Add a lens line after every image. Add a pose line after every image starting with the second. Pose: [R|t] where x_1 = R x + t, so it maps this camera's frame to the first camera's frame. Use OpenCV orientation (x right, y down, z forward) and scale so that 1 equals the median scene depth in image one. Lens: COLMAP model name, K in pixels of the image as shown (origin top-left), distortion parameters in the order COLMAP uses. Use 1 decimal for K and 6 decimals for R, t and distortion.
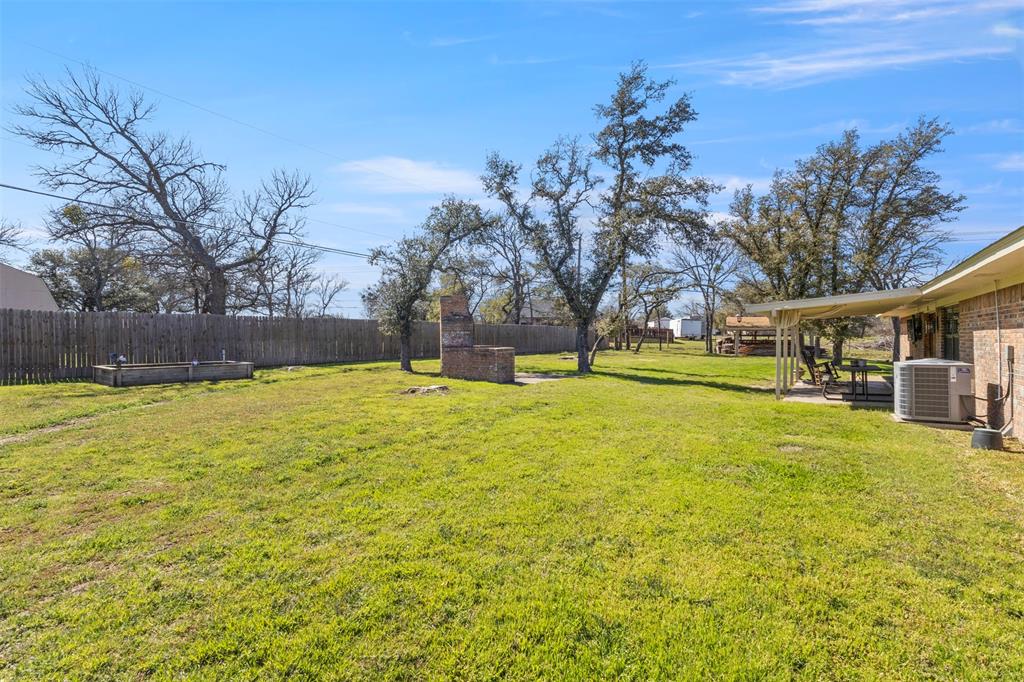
lens RADIAL K [[473.3, 0, 510.2], [0, 473.3, 339.2], [0, 0, 1]] dist [-0.001102, 0.000546]
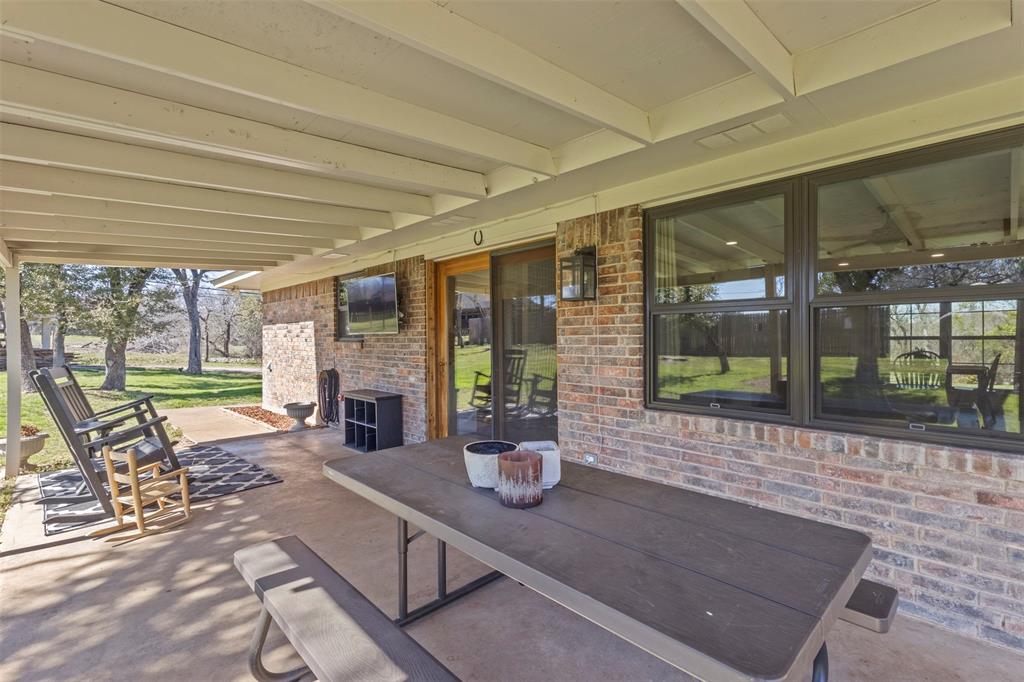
lens RADIAL K [[473.3, 0, 510.2], [0, 473.3, 339.2], [0, 0, 1]] dist [-0.001102, 0.000546]
pose [[0.218994, -0.002107, 0.975724, 0.408844], [0.005651, 0.999984, 0.000891, 0.007415], [-0.975710, 0.005318, 0.219003, 0.669234]]
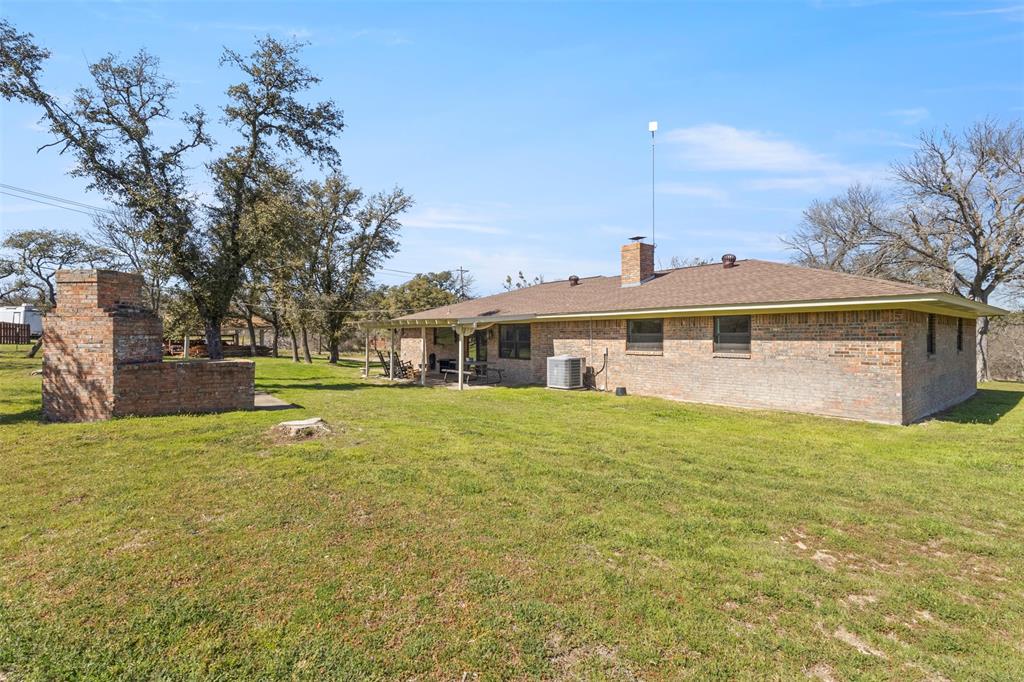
lens RADIAL K [[473.3, 0, 510.2], [0, 473.3, 339.2], [0, 0, 1]] dist [-0.001102, 0.000546]
pose [[0.282387, -0.003045, 0.959296, -0.444749], [-0.001882, 0.999991, 0.003728, -0.012444], [-0.959299, -0.002858, 0.282379, 0.322237]]
